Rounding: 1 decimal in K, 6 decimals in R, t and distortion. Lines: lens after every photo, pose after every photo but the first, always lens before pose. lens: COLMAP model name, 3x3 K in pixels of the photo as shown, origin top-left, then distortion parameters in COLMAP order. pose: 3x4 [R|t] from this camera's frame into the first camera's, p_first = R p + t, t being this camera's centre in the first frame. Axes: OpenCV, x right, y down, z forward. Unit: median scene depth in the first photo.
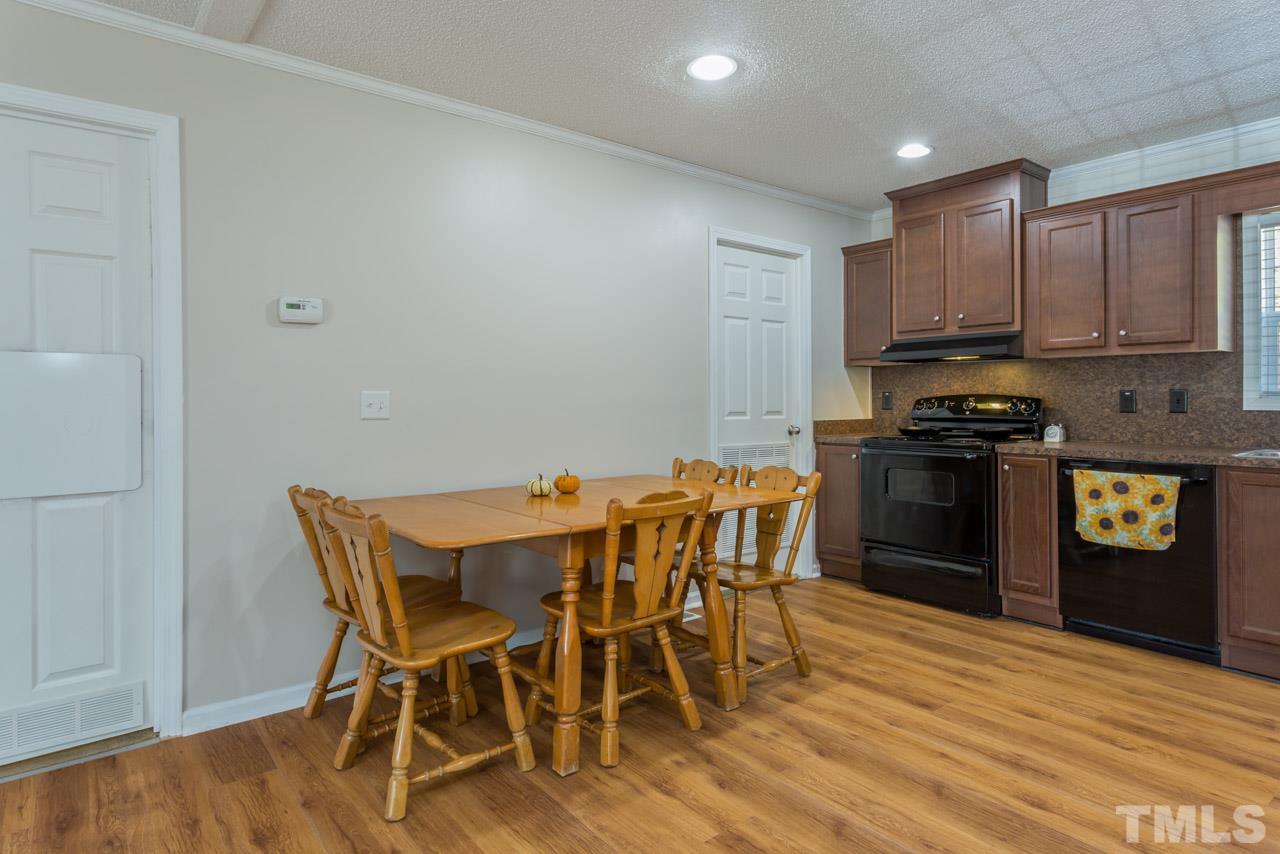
lens RADIAL K [[714.8, 0, 633.8], [0, 714.8, 396.6], [0, 0, 1]] dist [0.007107, 0.002361]
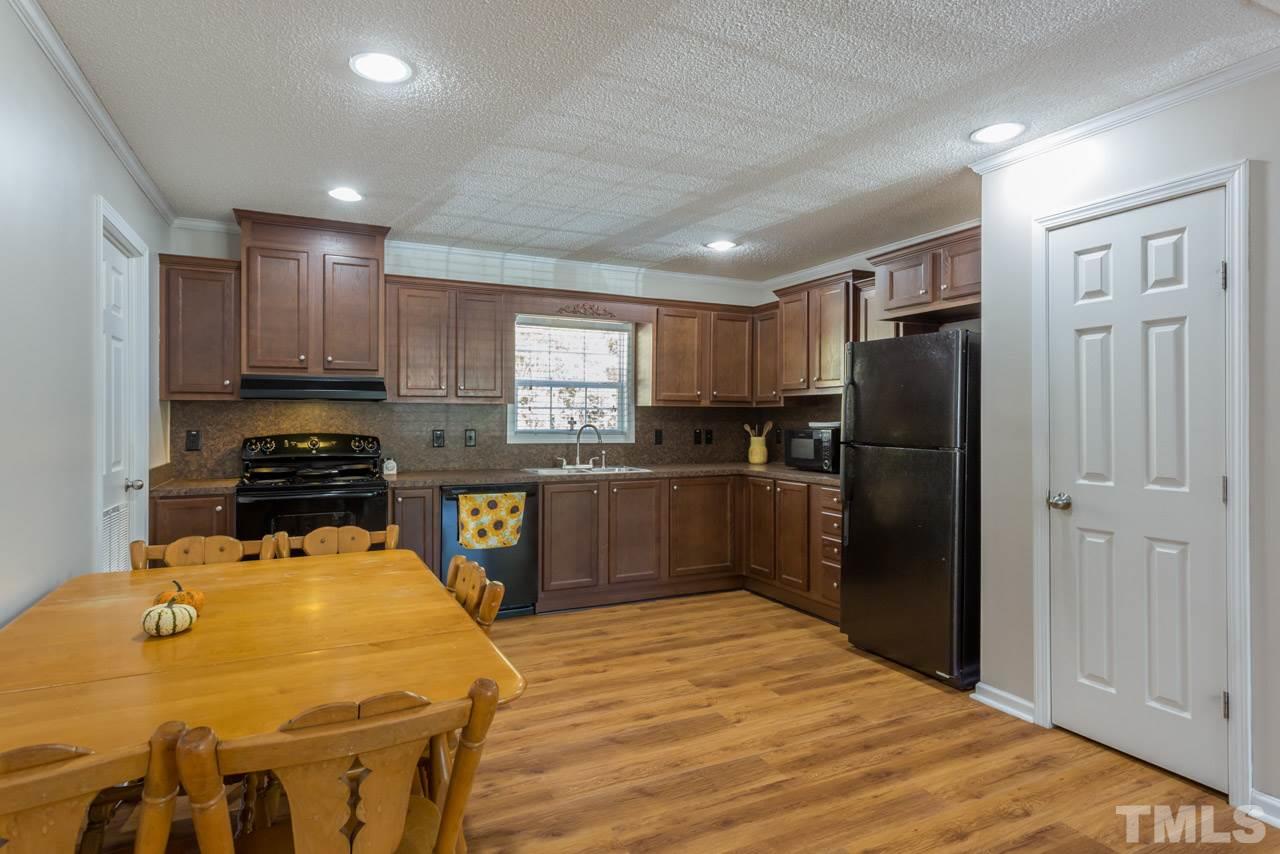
lens RADIAL K [[697.0, 0, 647.2], [0, 697.0, 421.1], [0, 0, 1]] dist [0.000706, 0.000979]
pose [[0.206360, -0.001235, 0.978475, -0.528113], [-0.006908, 0.999972, 0.002719, -0.035016], [-0.978452, -0.007320, 0.206346, 0.426179]]
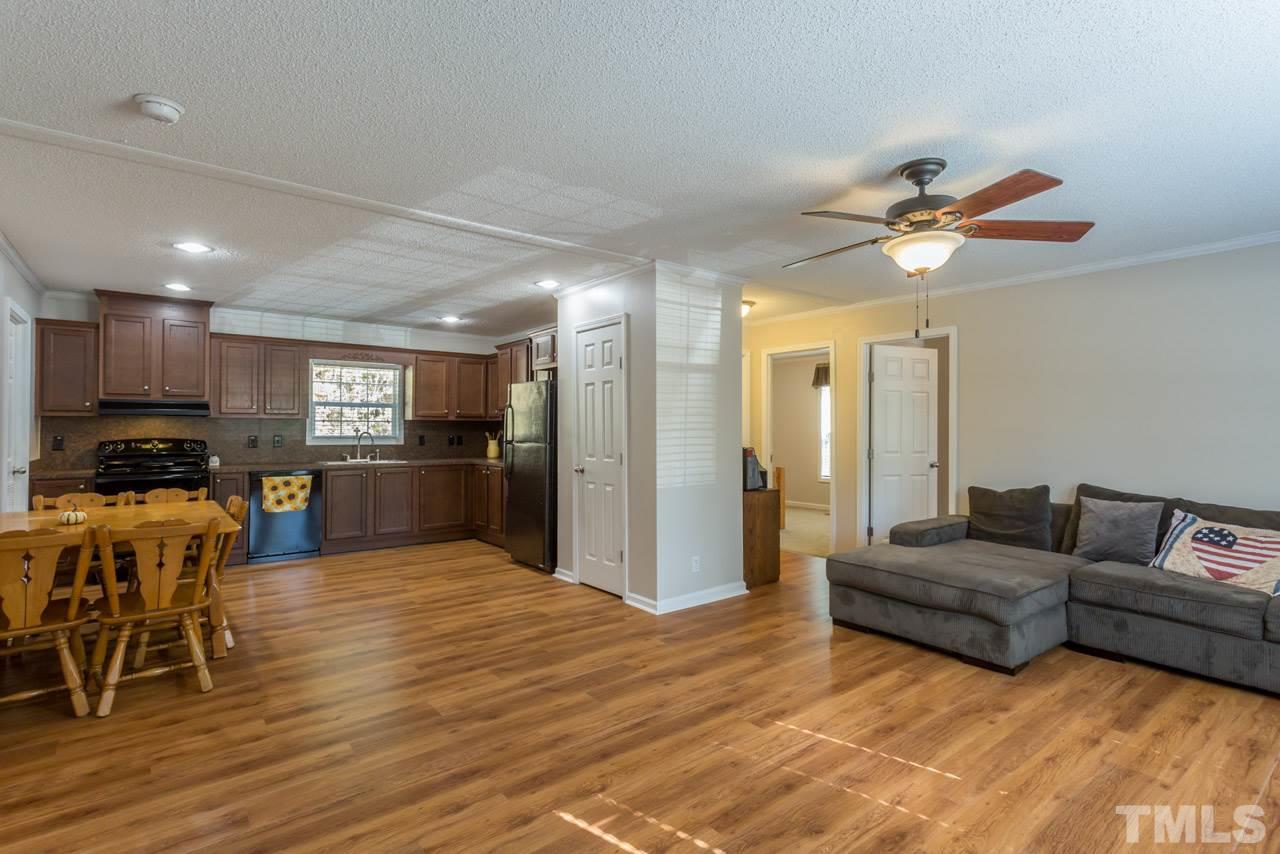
lens RADIAL K [[620.6, 0, 638.3], [0, 620.6, 421.8], [0, 0, 1]] dist [0.015132, 0.000479]
pose [[0.004442, 0.014230, 0.999889, -1.102847], [-0.005412, 0.999884, -0.014206, -0.032354], [-0.999975, -0.005348, 0.004519, -0.035744]]
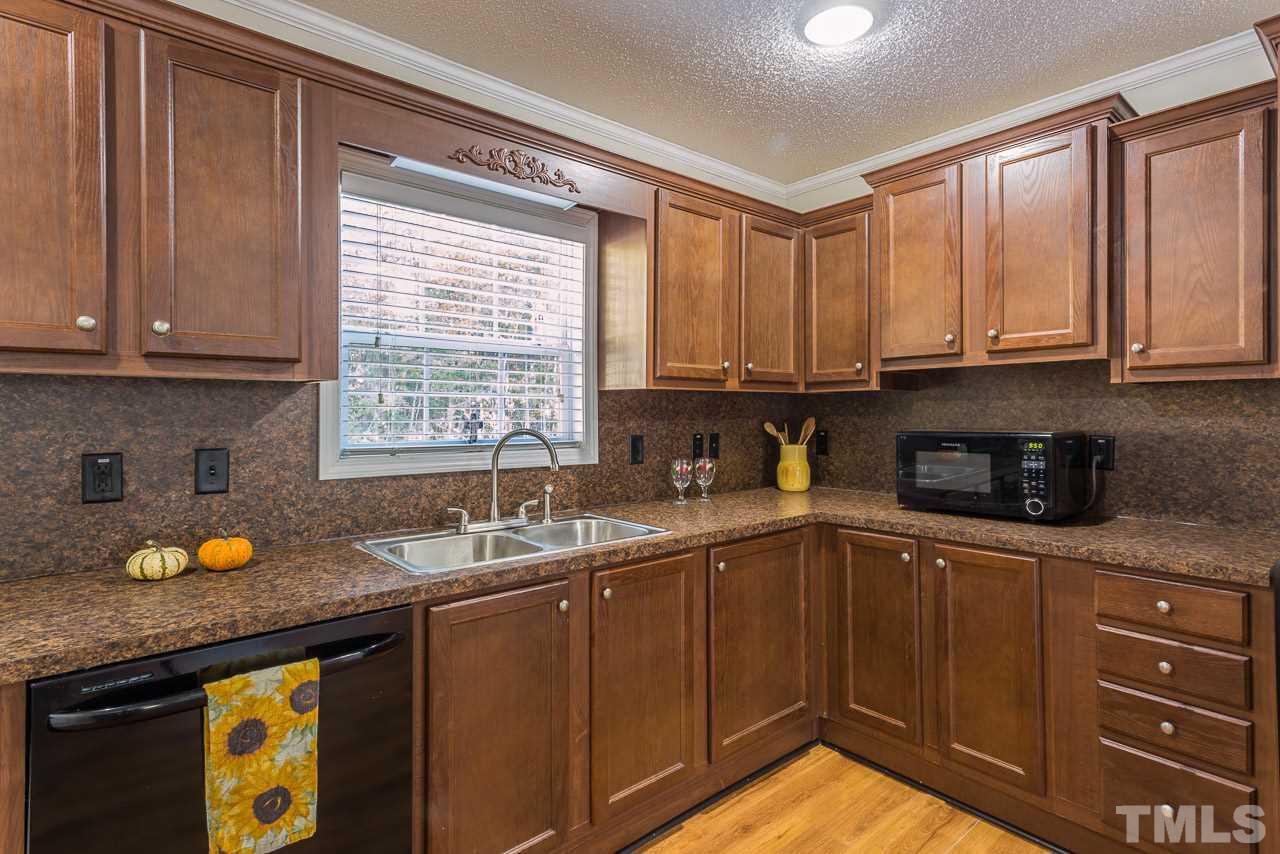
lens RADIAL K [[635.4, 0, 639.1], [0, 635.4, 409.8], [0, 0, 1]] dist [0.017568, 0.000427]
pose [[-0.040849, 0.004184, 0.999157, 0.303931], [0.000741, 0.999991, -0.004157, -0.039388], [-0.999165, 0.000570, -0.040852, 0.771991]]
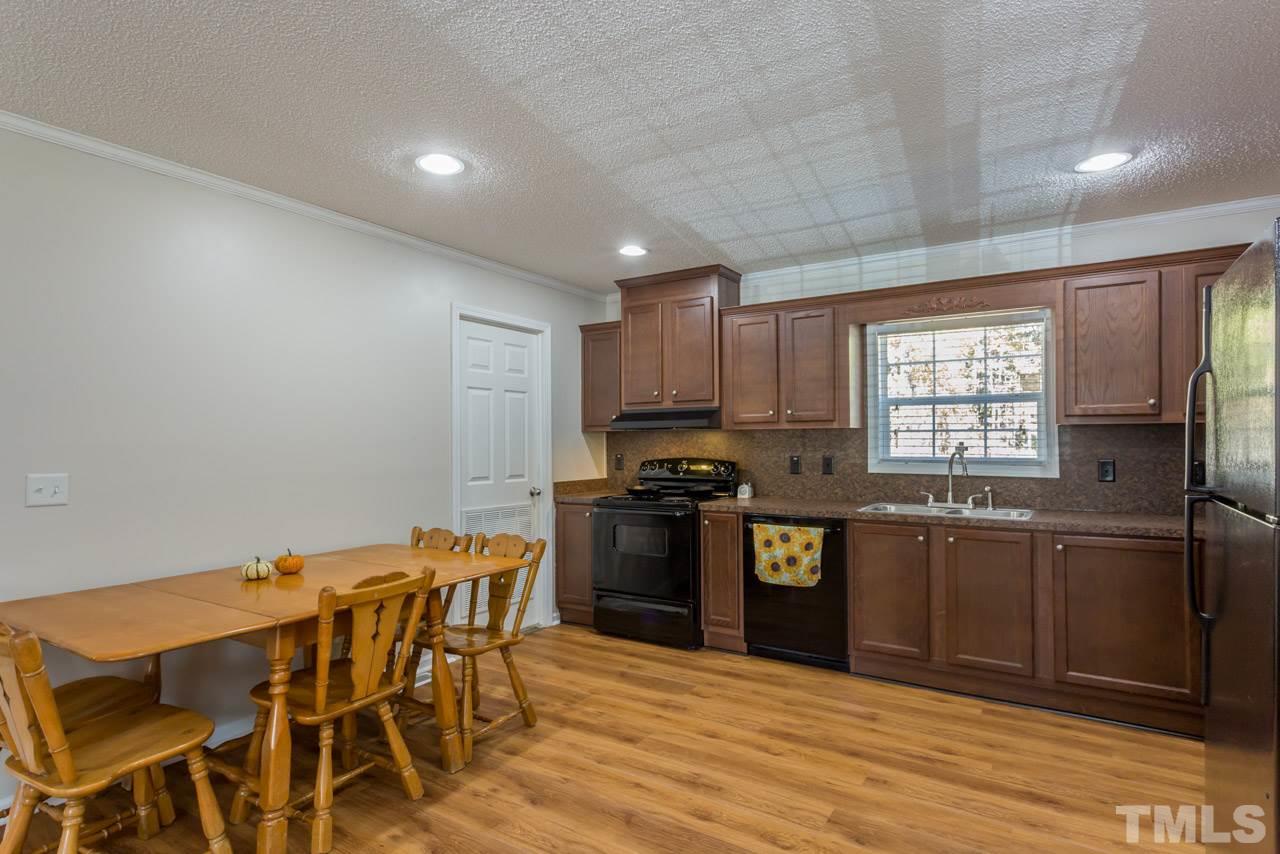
lens RADIAL K [[673.5, 0, 636.6], [0, 673.5, 434.7], [0, 0, 1]] dist [0.004106, 0.001672]
pose [[0.946340, 0.001392, 0.323170, 0.051735], [0.001542, 0.999960, -0.008822, -0.041319], [-0.323169, 0.008847, 0.946300, -0.028648]]
